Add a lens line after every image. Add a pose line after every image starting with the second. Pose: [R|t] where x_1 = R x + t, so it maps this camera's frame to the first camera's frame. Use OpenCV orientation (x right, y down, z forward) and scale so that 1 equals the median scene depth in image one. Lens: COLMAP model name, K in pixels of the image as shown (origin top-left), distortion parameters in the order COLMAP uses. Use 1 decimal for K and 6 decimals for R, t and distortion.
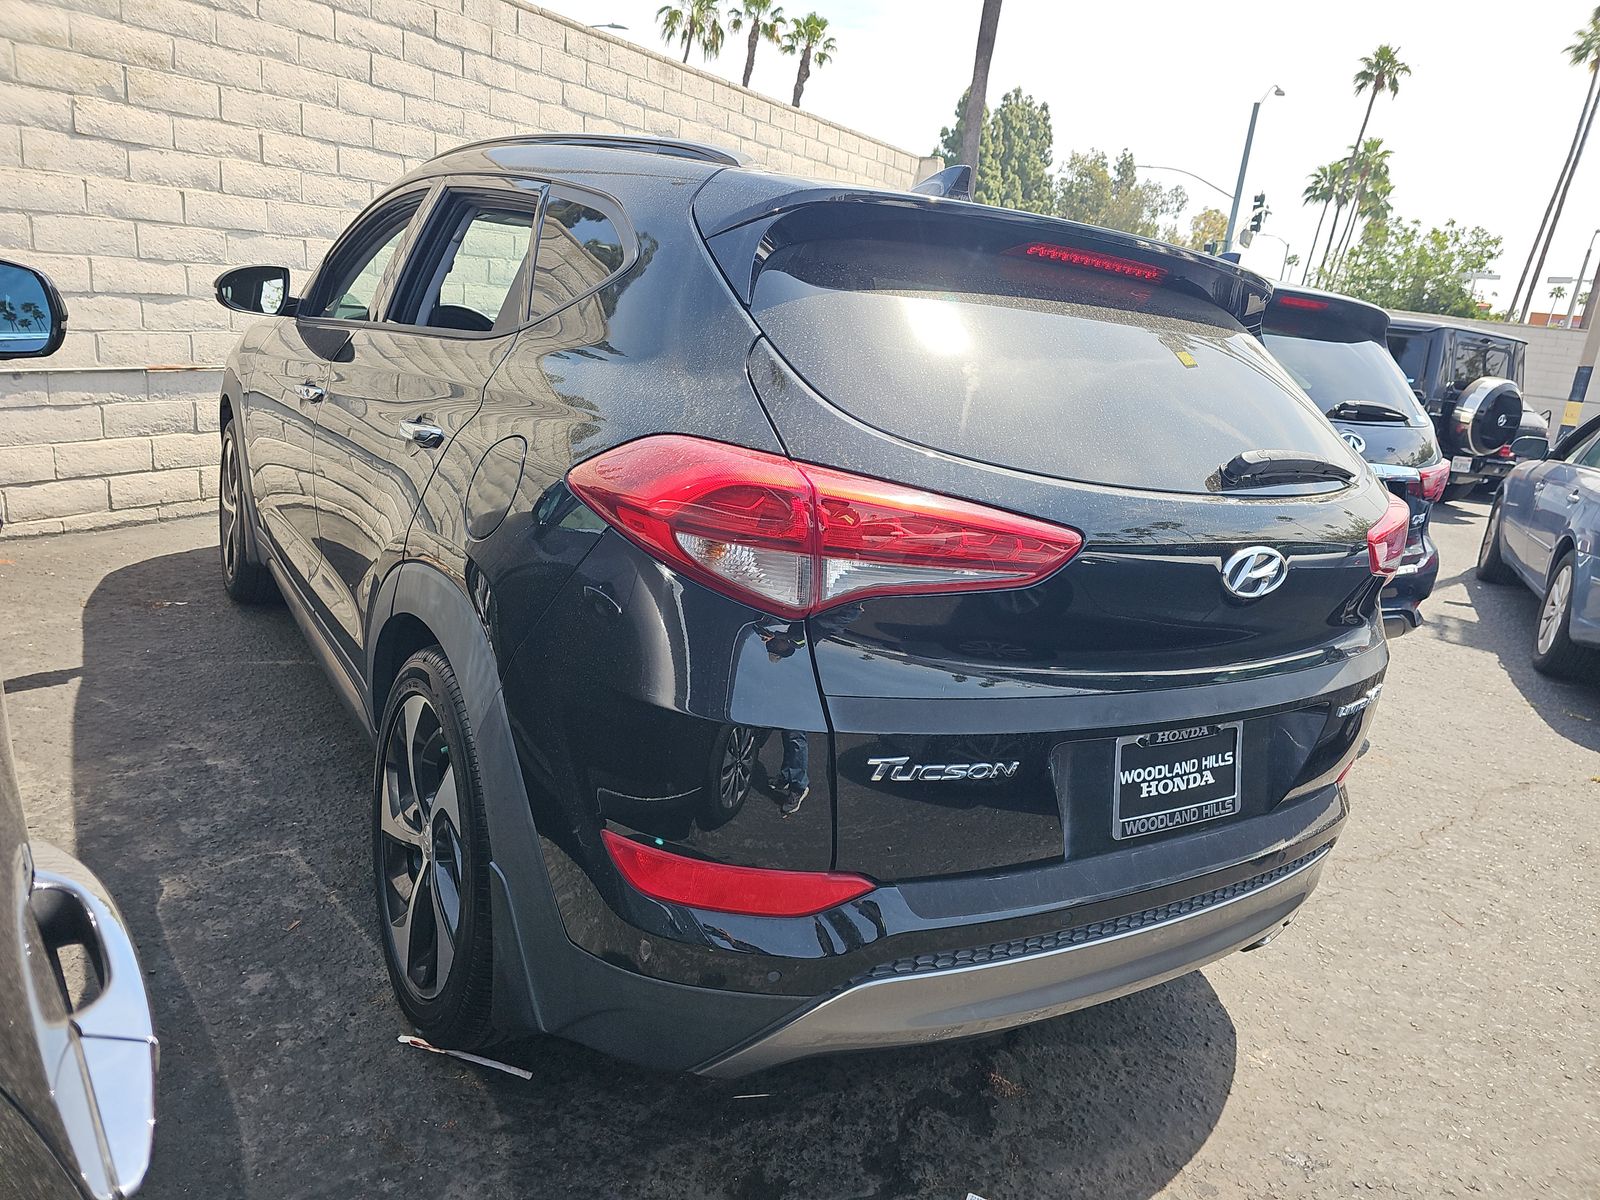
lens RADIAL K [[1071.3, 0, 788.5], [0, 1071.3, 594.4], [0, 0, 1]] dist [0.040204, -0.037061]
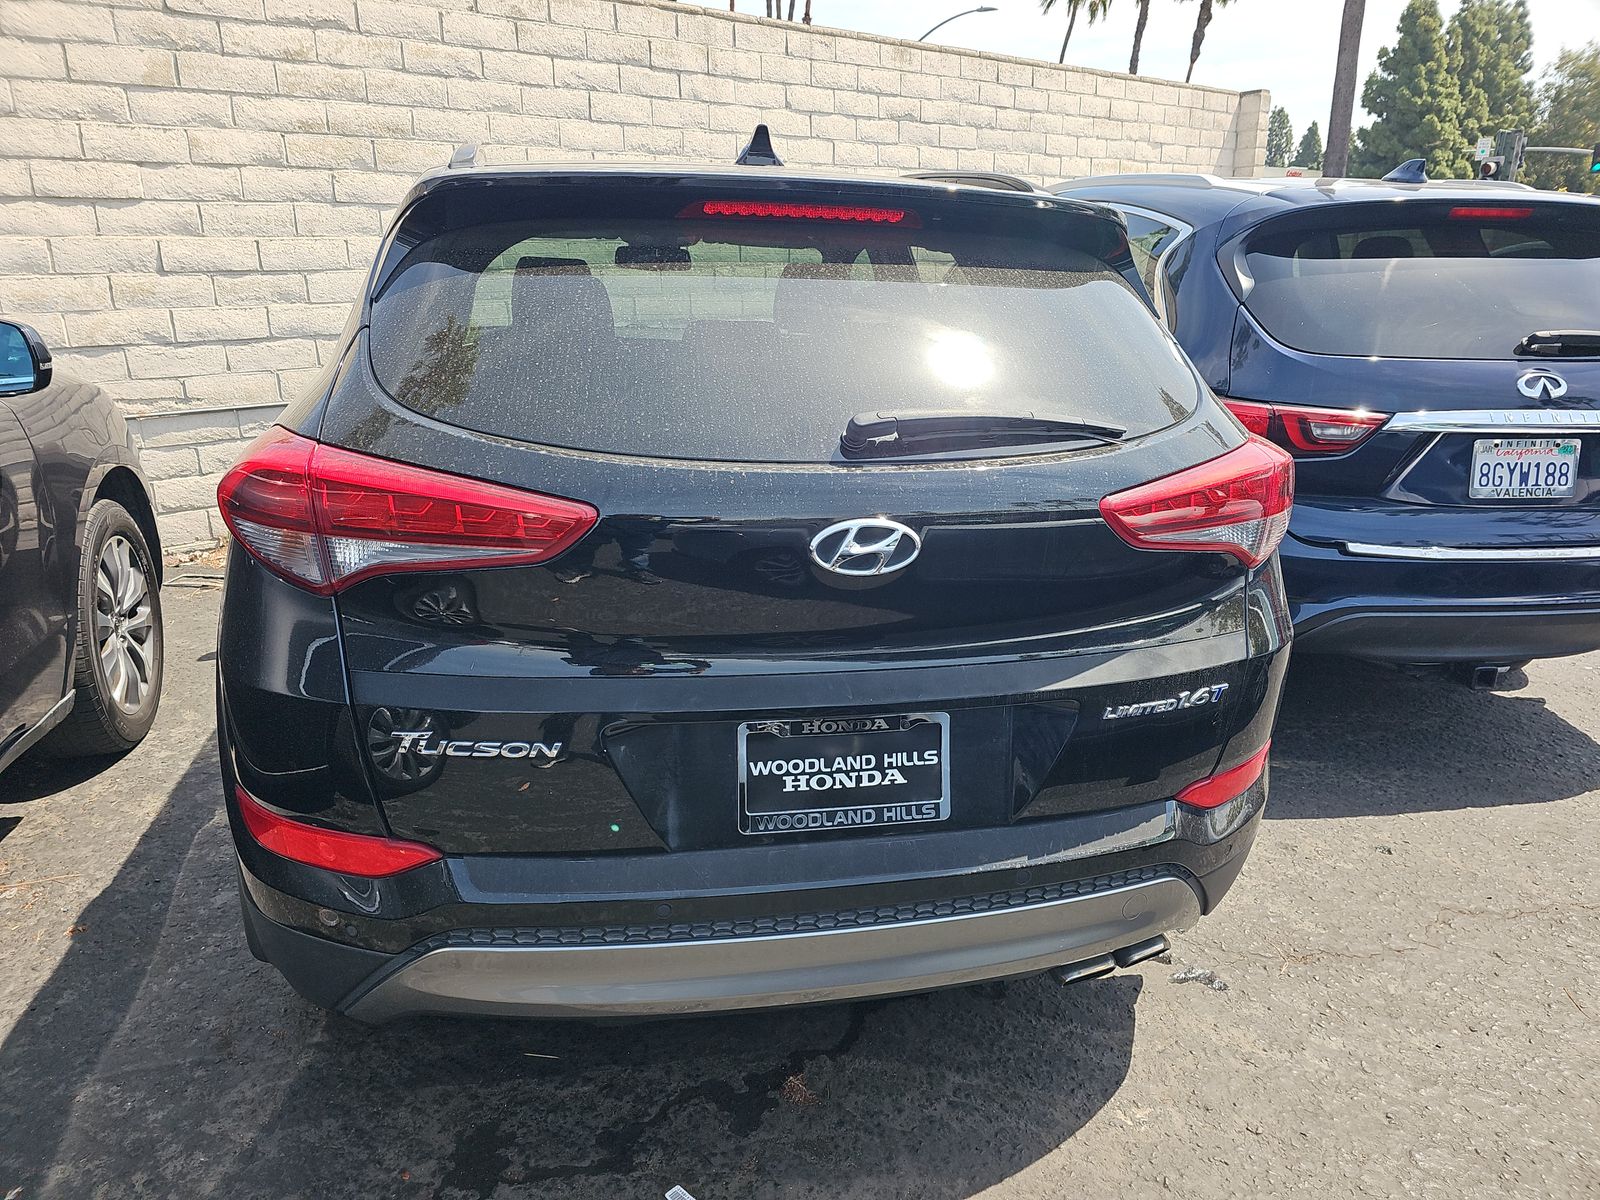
lens RADIAL K [[1071.3, 0, 780.1], [0, 1071.3, 601.6], [0, 0, 1]] dist [0.040204, -0.037061]
pose [[0.929974, 0.003557, -0.367607, 0.229441], [0.001837, 0.999896, 0.014324, 0.003881], [0.367620, -0.013997, 0.929871, 0.048427]]
